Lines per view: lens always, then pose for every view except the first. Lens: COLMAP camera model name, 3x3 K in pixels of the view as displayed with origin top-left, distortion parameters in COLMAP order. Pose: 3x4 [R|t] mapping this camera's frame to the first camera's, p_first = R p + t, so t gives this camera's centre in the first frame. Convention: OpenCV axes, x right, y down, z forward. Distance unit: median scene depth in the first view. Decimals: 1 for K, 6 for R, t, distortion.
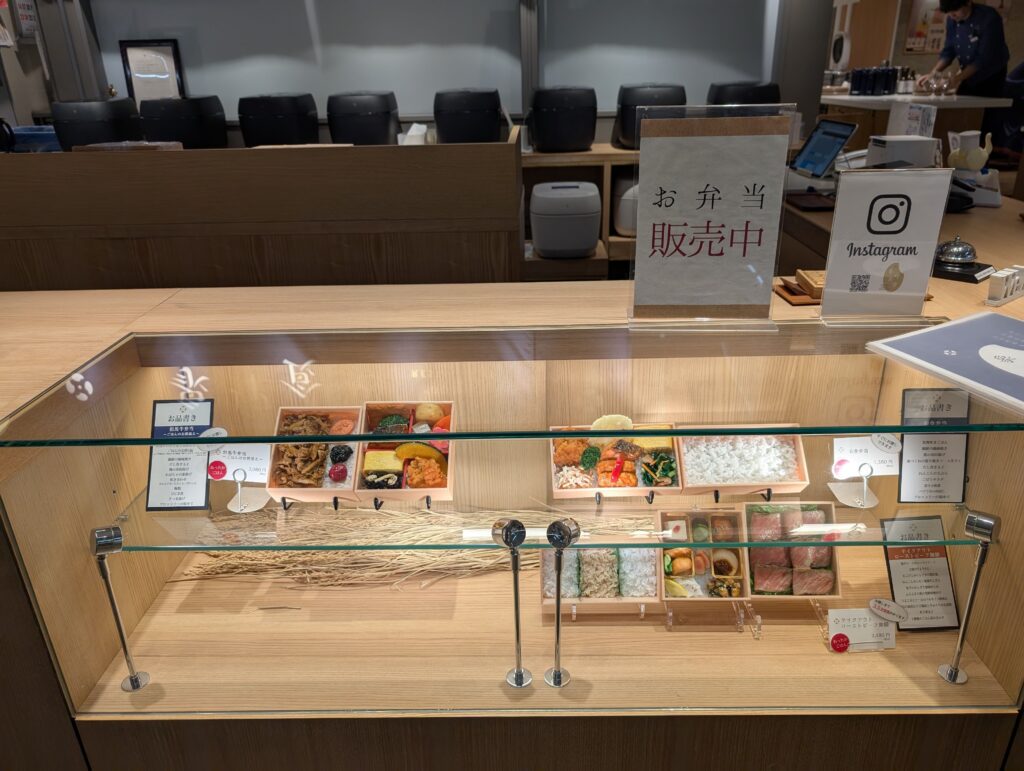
lens RADIAL K [[742.8, 0, 517.3], [0, 742.8, 384.1], [0, 0, 1]] dist [0.005550, -0.011686]
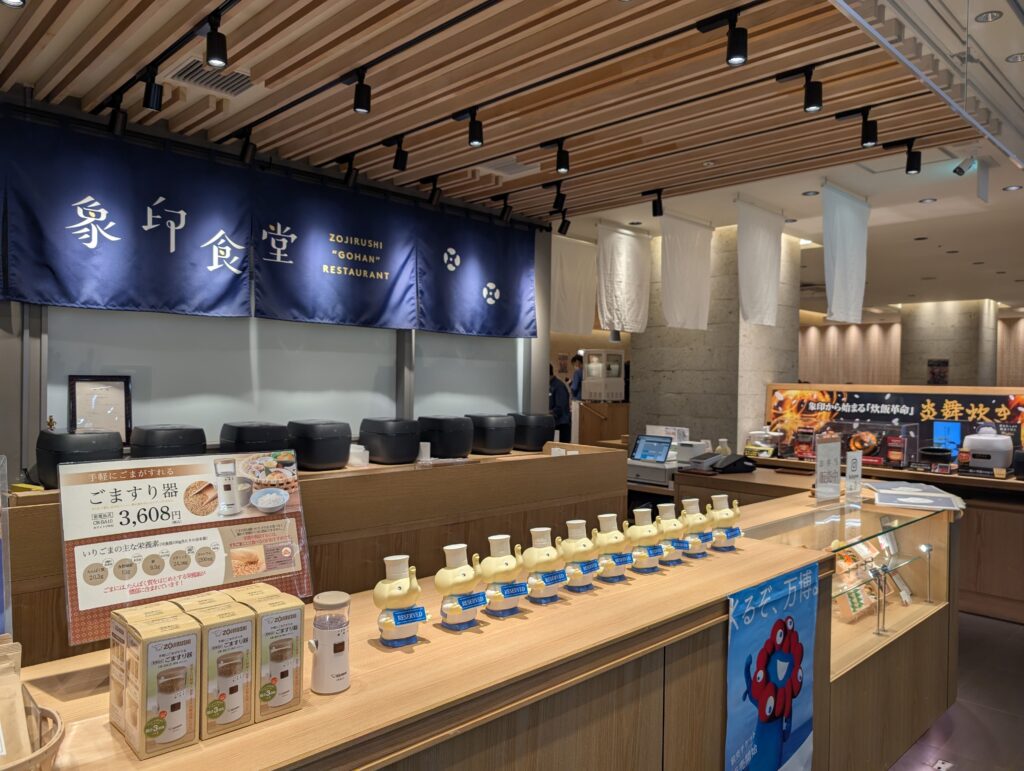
lens RADIAL K [[742.8, 0, 517.3], [0, 742.8, 384.1], [0, 0, 1]] dist [0.005550, -0.011686]
pose [[0.696075, 0.034318, 0.717148, -0.839832], [0.254118, 0.922423, -0.290793, 0.002353], [-0.671493, 0.384654, 0.633355, -0.054772]]
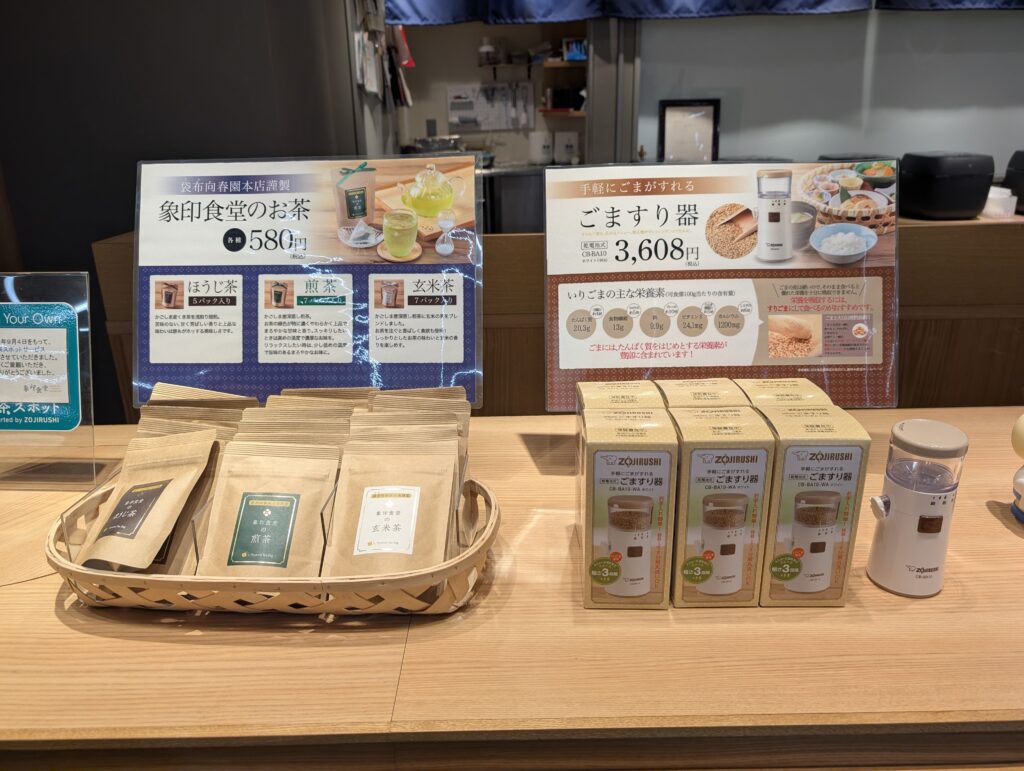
lens RADIAL K [[742.8, 0, 517.3], [0, 742.8, 384.1], [0, 0, 1]] dist [0.005550, -0.011686]
pose [[0.999387, -0.001318, 0.034997, -0.753837], [0.003965, 0.997124, -0.075677, -0.027997], [-0.034796, 0.075769, 0.996518, 0.084535]]
